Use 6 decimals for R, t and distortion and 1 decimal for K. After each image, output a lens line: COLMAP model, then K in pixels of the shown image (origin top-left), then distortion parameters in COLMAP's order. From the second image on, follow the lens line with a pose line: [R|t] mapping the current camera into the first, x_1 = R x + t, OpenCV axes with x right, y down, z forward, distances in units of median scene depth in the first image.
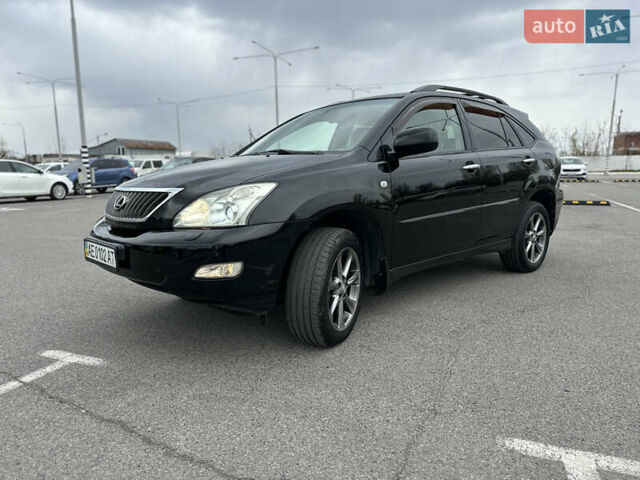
lens RADIAL K [[452.5, 0, 319.7], [0, 452.5, 238.1], [0, 0, 1]] dist [0.038364, -0.039425]
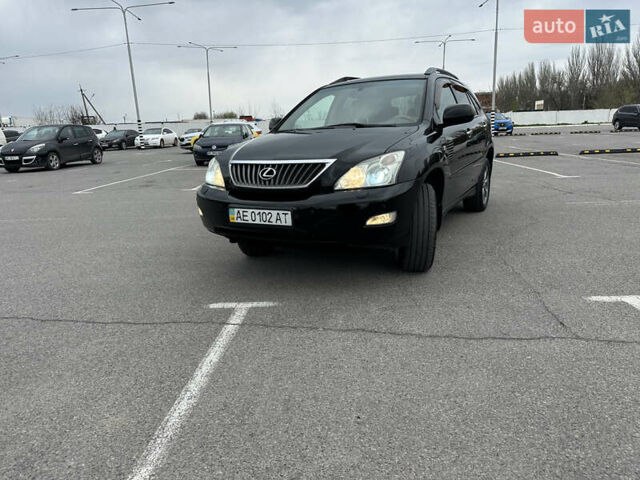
lens RADIAL K [[450.5, 0, 325.8], [0, 450.5, 236.3], [0, 0, 1]] dist [0.051512, -0.053829]
pose [[0.942721, -0.101089, 0.317898, -0.671845], [0.076432, 0.993083, 0.089134, -0.007305], [-0.324709, -0.059731, 0.943926, -0.177552]]
